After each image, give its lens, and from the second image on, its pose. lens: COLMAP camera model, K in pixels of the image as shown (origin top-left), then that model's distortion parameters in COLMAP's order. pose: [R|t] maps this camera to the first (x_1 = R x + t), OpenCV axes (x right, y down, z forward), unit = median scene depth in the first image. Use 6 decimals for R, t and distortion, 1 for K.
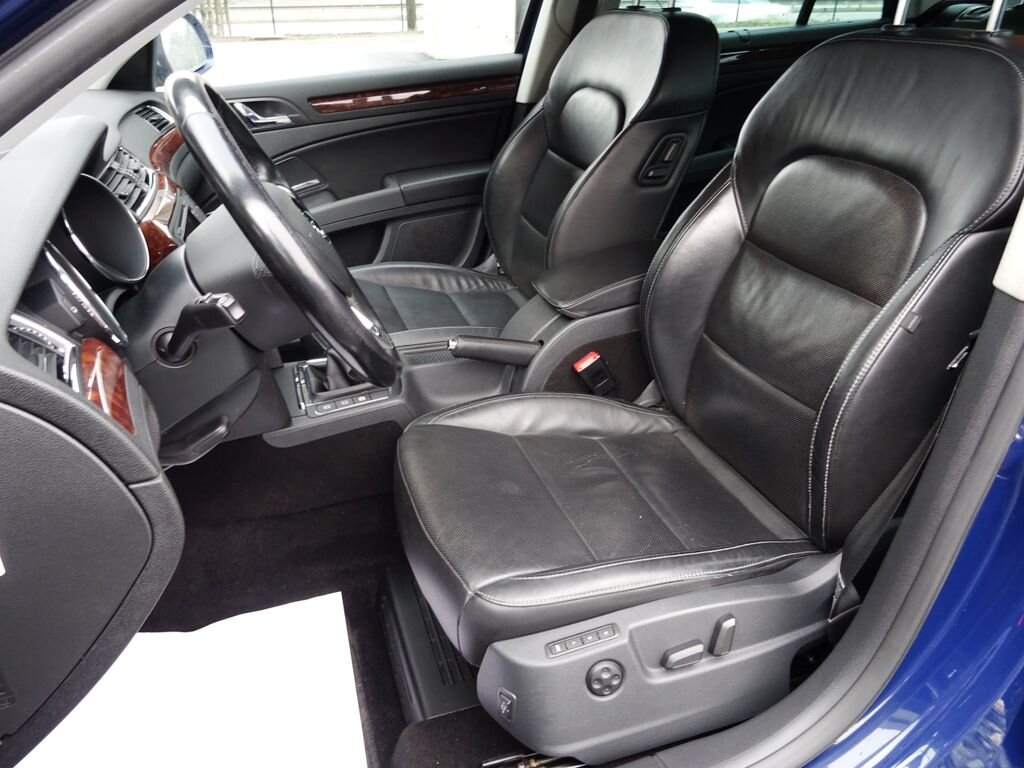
lens RADIAL K [[808.3, 0, 511.8], [0, 808.3, 380.2], [0, 0, 1]] dist [-0.006877, -0.000650]
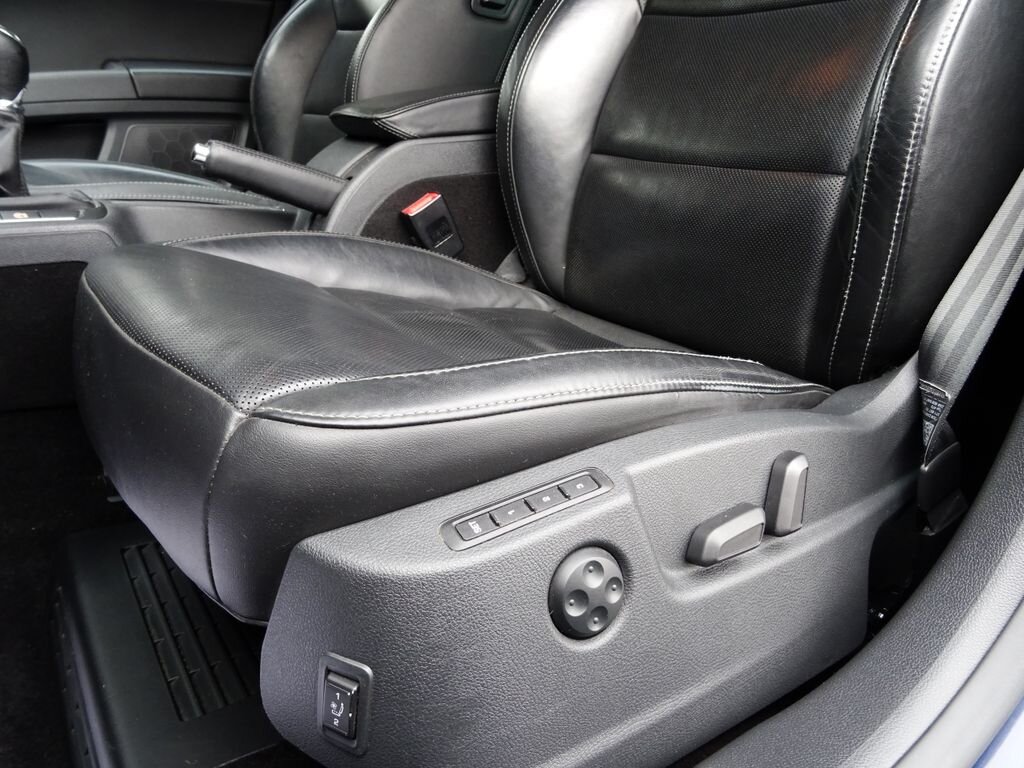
lens RADIAL K [[732.4, 0, 516.1], [0, 732.4, 389.3], [0, 0, 1]] dist [0.000215, -0.001839]
pose [[0.950078, -0.018663, 0.311455, -0.033603], [0.060007, 0.990504, -0.123694, 0.297466], [-0.306189, 0.136208, 0.942176, 0.617041]]
